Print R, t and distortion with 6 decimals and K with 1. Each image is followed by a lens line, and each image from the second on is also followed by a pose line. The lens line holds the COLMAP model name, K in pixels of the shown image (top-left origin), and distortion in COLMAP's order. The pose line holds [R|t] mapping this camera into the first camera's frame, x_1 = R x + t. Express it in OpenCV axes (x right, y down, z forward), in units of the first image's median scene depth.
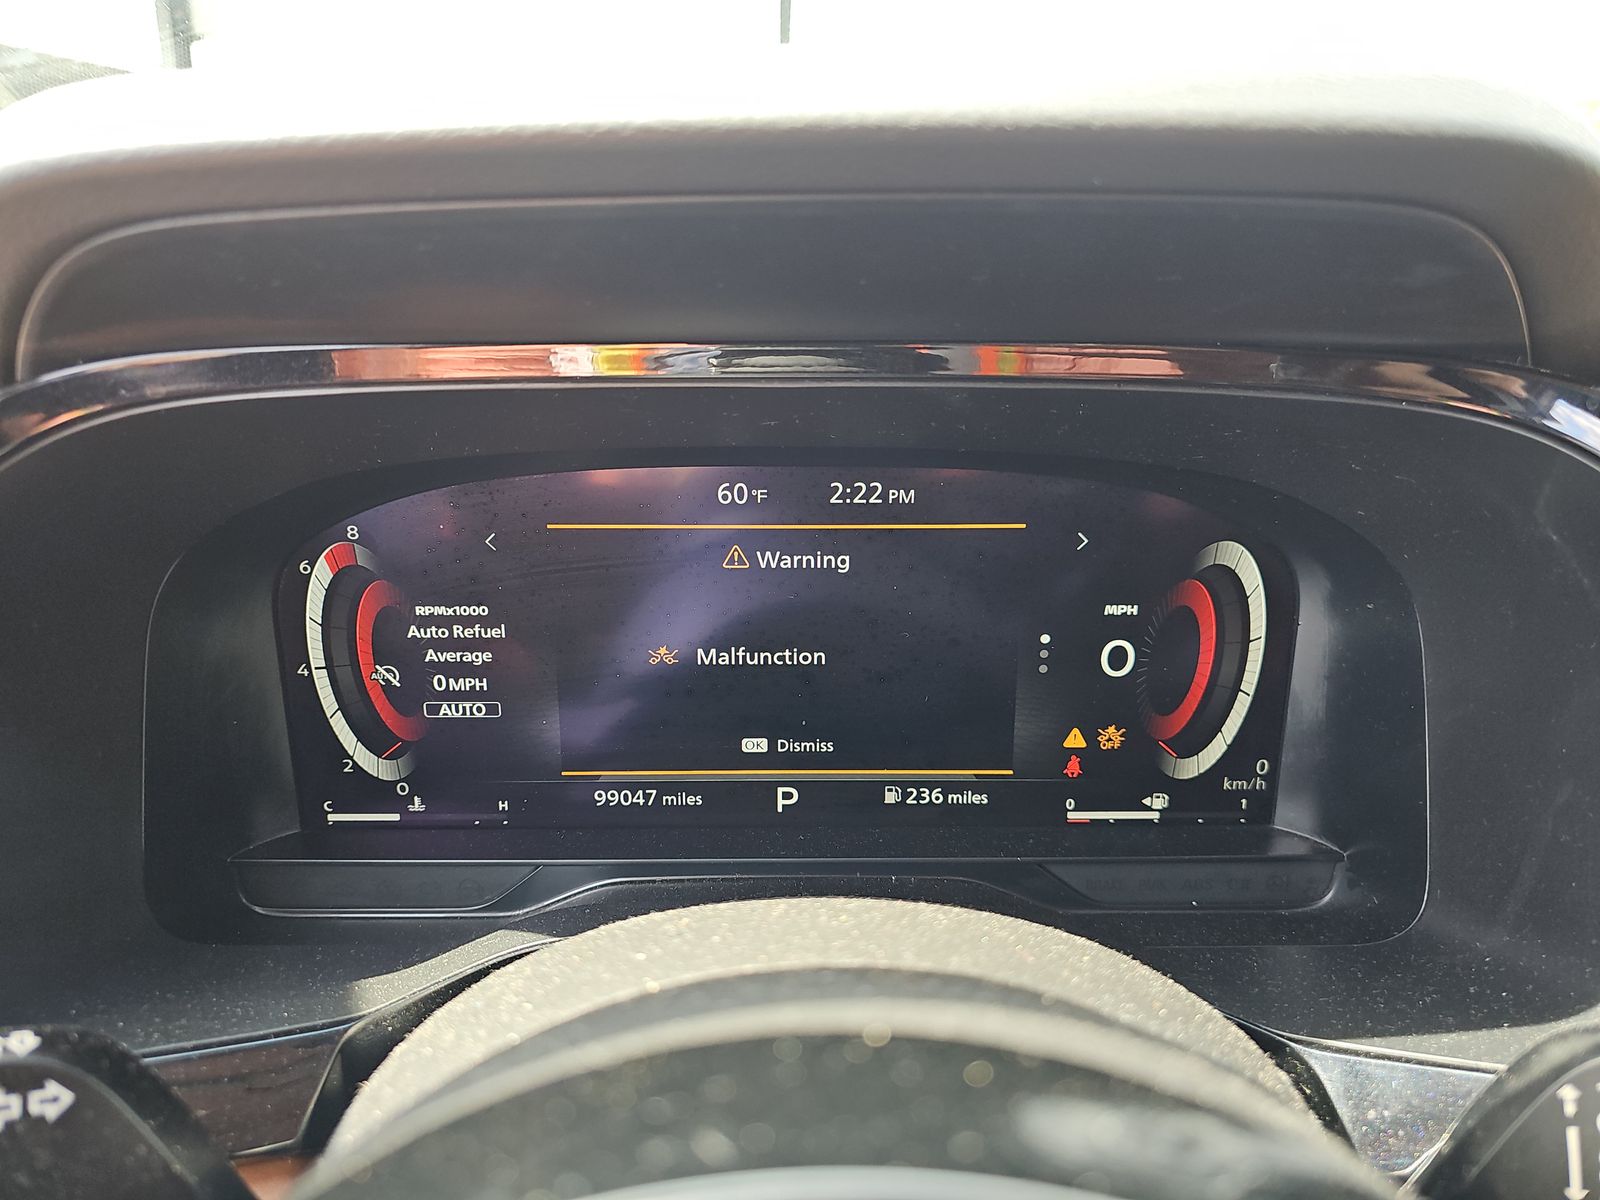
lens RADIAL K [[1039.2, 0, 800.0], [0, 1039.2, 600.0], [0, 0, 1]] dist [0.071716, -0.069750]
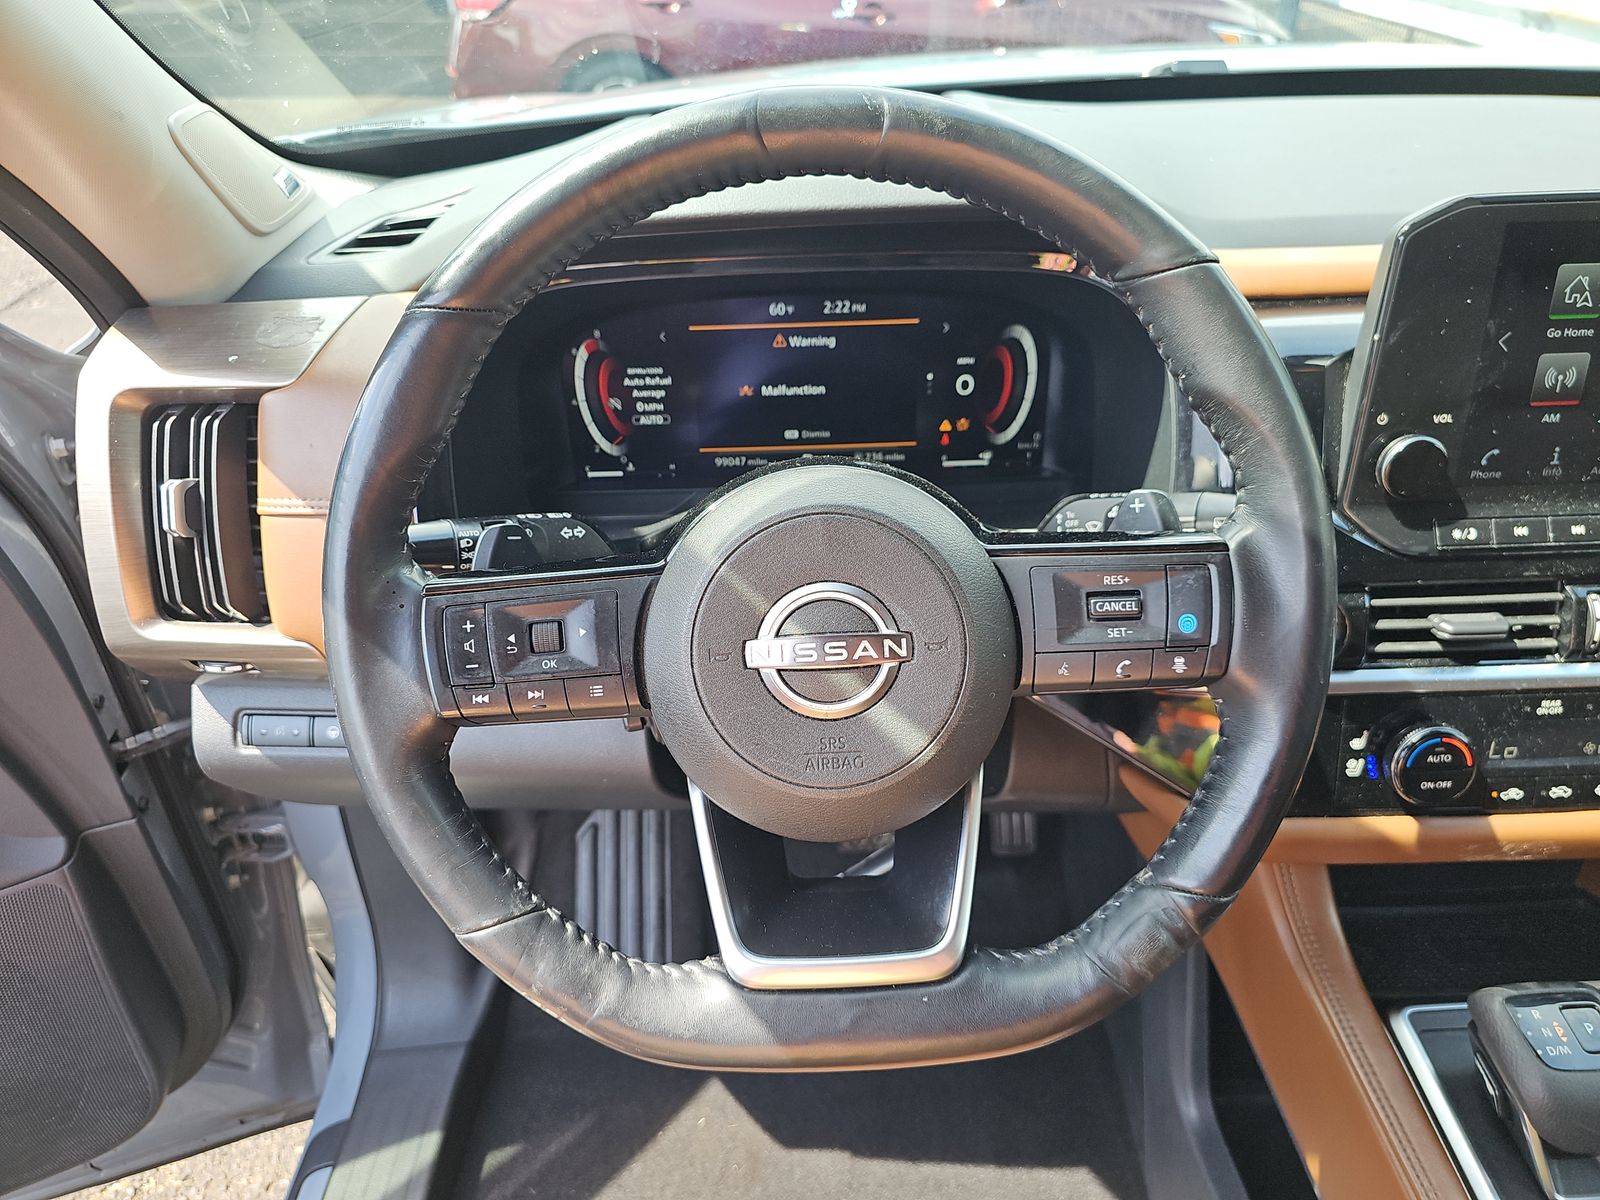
lens RADIAL K [[1048.1, 0, 819.0], [0, 1048.1, 599.1], [0, 0, 1]] dist [0.004595, -0.003668]
pose [[0.999565, -0.029466, -0.001532, 0.004147], [0.029088, 0.975367, 0.218661, 0.006641], [-0.004949, -0.218611, 0.975800, -1.121454]]
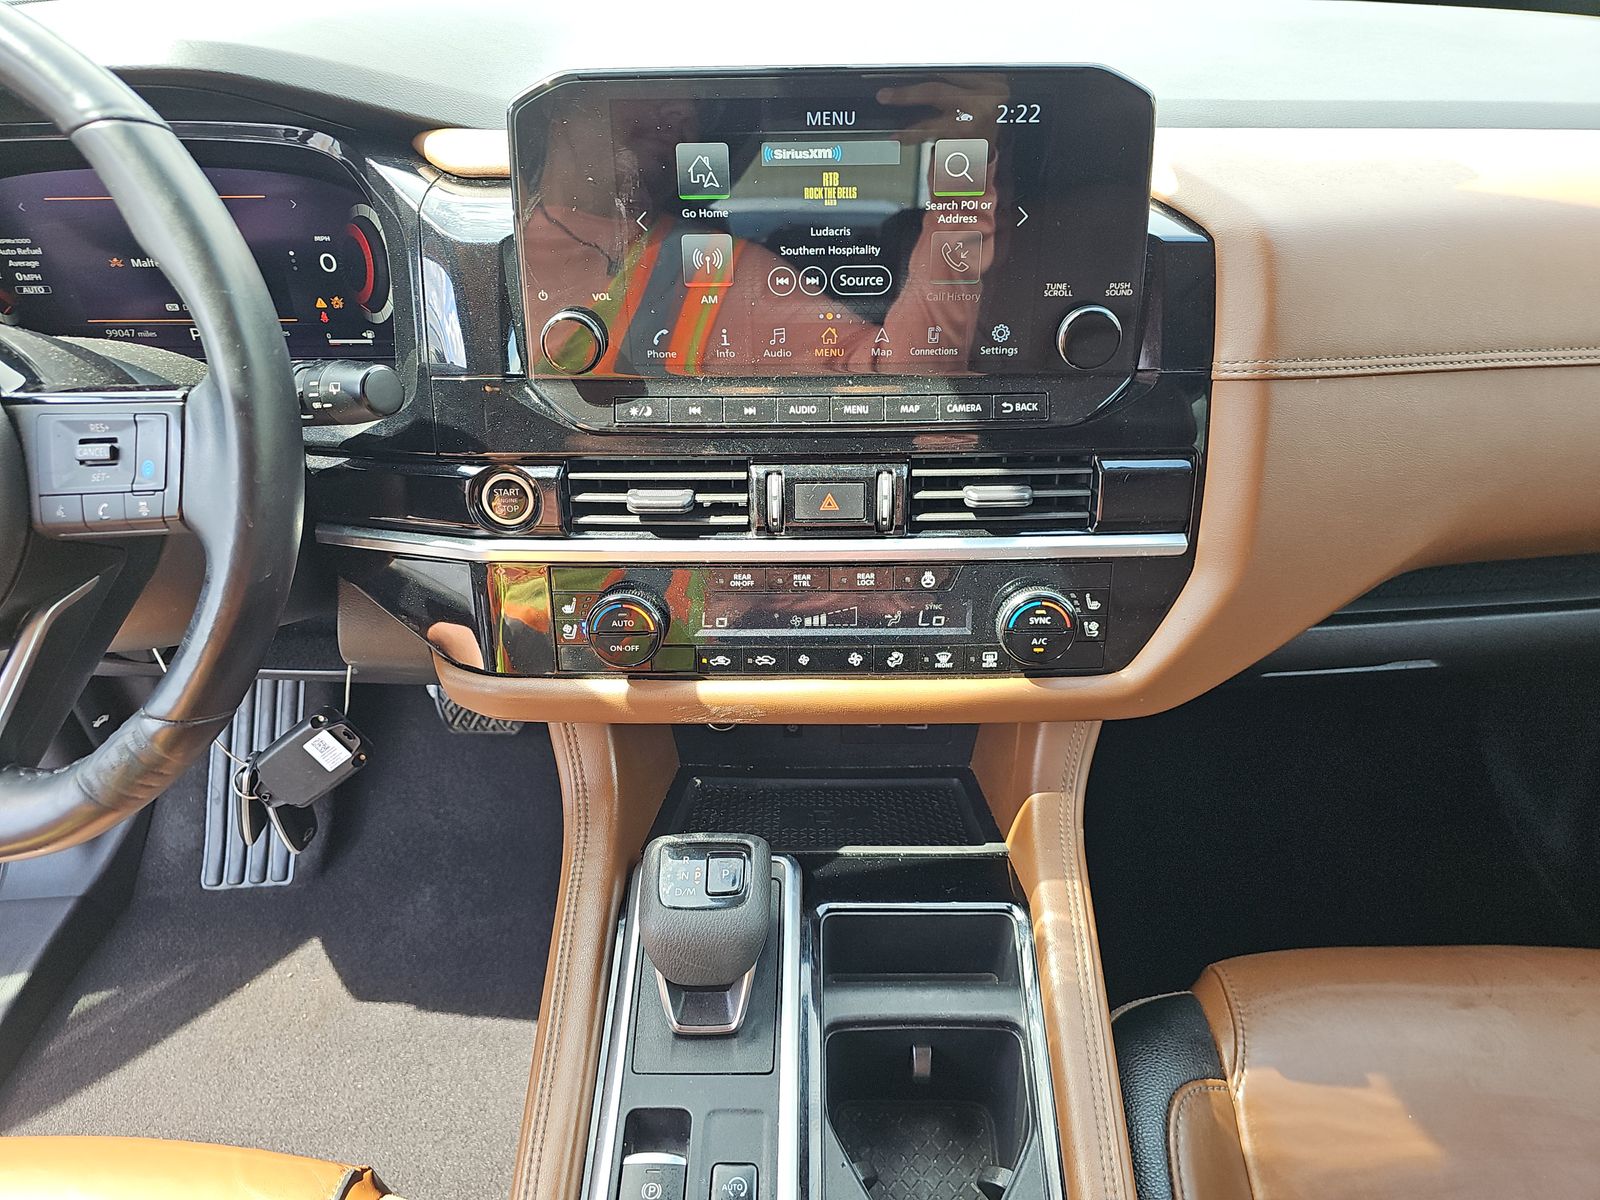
lens RADIAL K [[1039.2, 0, 800.0], [0, 1039.2, 600.0], [0, 0, 1]] dist [0.071716, -0.069750]
pose [[0.999672, 0.000029, -0.025597, 1.313942], [0.007430, 0.956609, 0.291280, 0.093510], [0.024495, -0.291374, 0.956295, -1.231149]]
